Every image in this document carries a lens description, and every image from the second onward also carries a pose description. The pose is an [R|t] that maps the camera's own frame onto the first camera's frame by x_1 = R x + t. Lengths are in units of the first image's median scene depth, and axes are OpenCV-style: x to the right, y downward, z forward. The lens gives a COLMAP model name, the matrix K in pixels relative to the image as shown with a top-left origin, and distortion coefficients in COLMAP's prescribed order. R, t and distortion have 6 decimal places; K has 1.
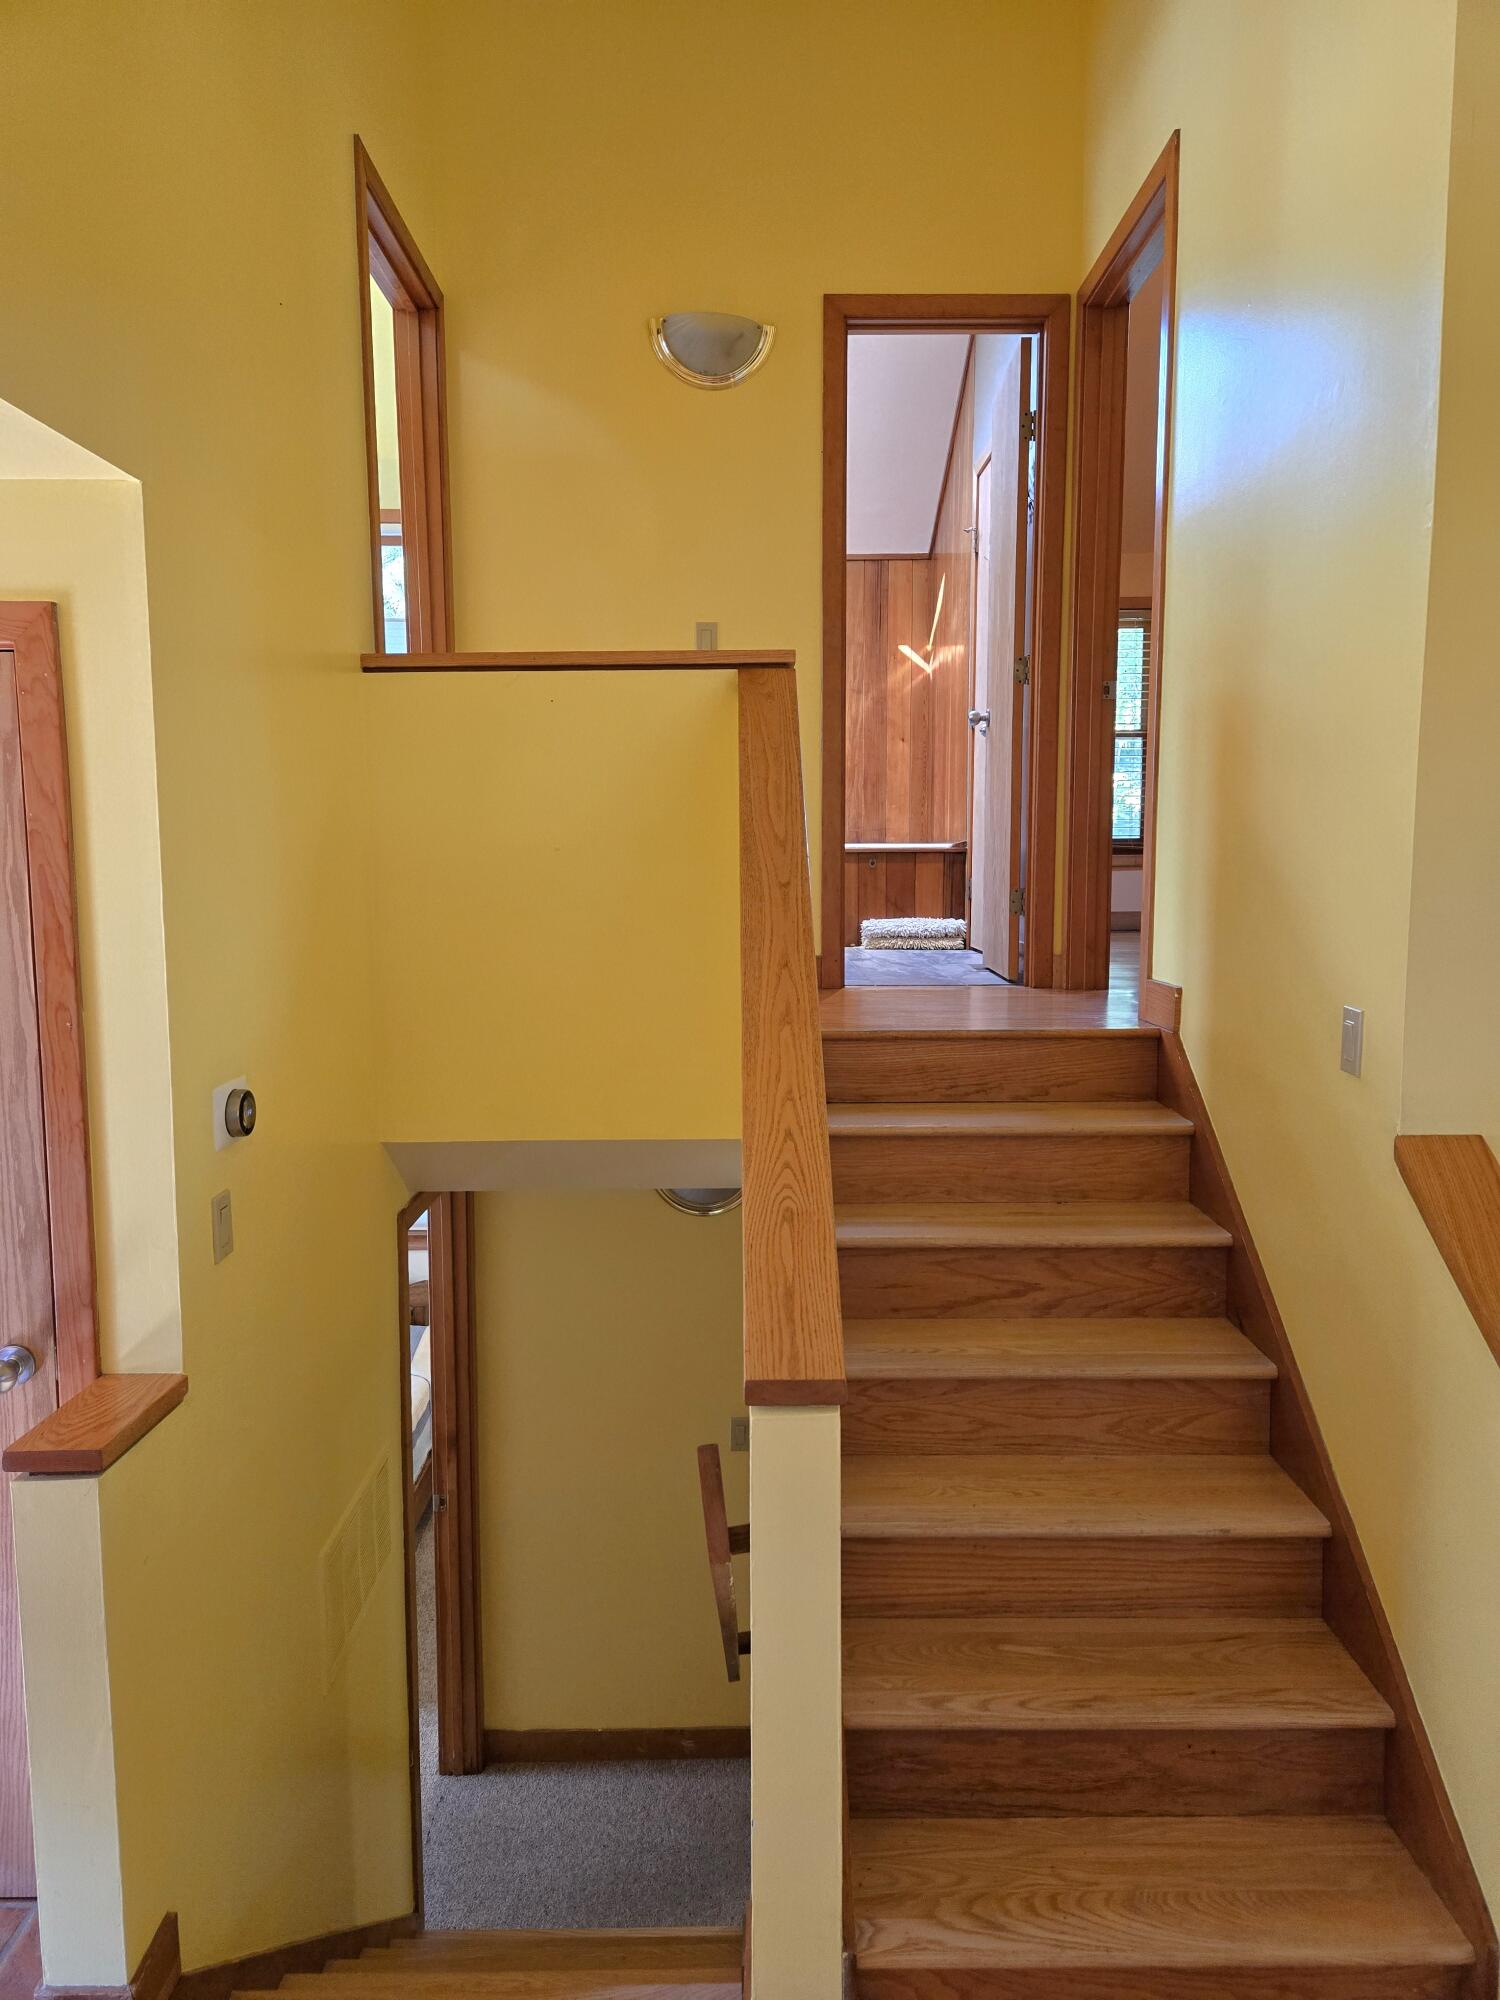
lens RADIAL K [[1328.3, 0, 751.8], [0, 1328.3, 993.7], [0, 0, 1]] dist [0.079661, -0.064532]
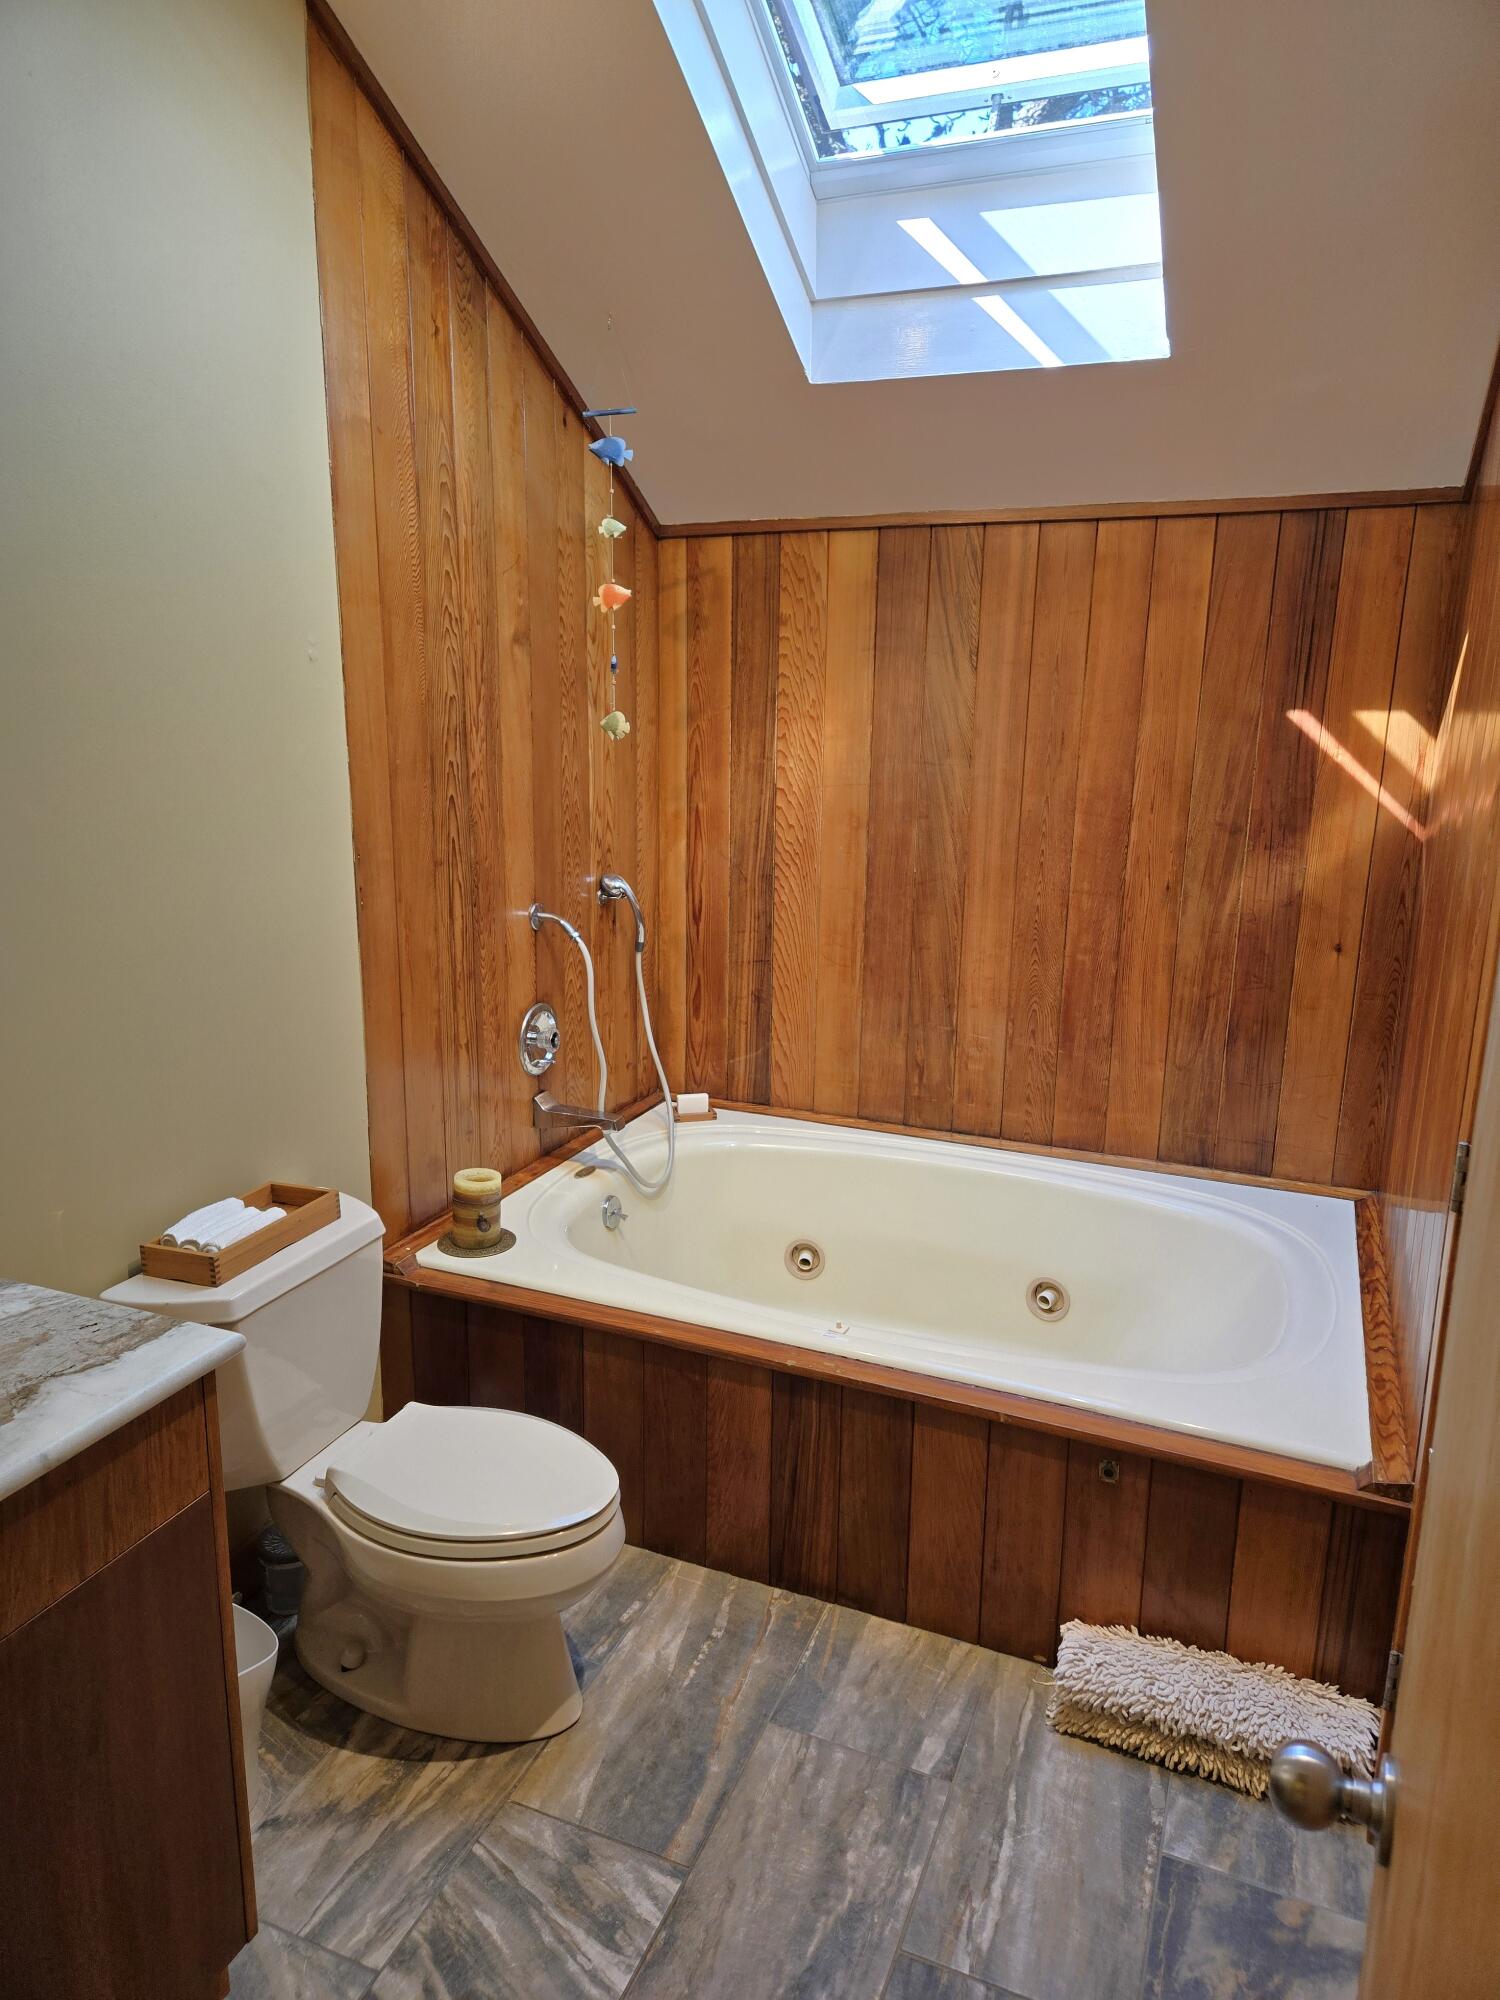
lens RADIAL K [[1328.3, 0, 749.2], [0, 1328.3, 1000.1], [0, 0, 1]] dist [0.079661, -0.064532]
pose [[0.922328, 0.106154, -0.371539, 0.102895], [-0.061721, 0.989652, 0.129538, -0.220334], [0.381446, -0.096545, 0.919336, 0.548850]]
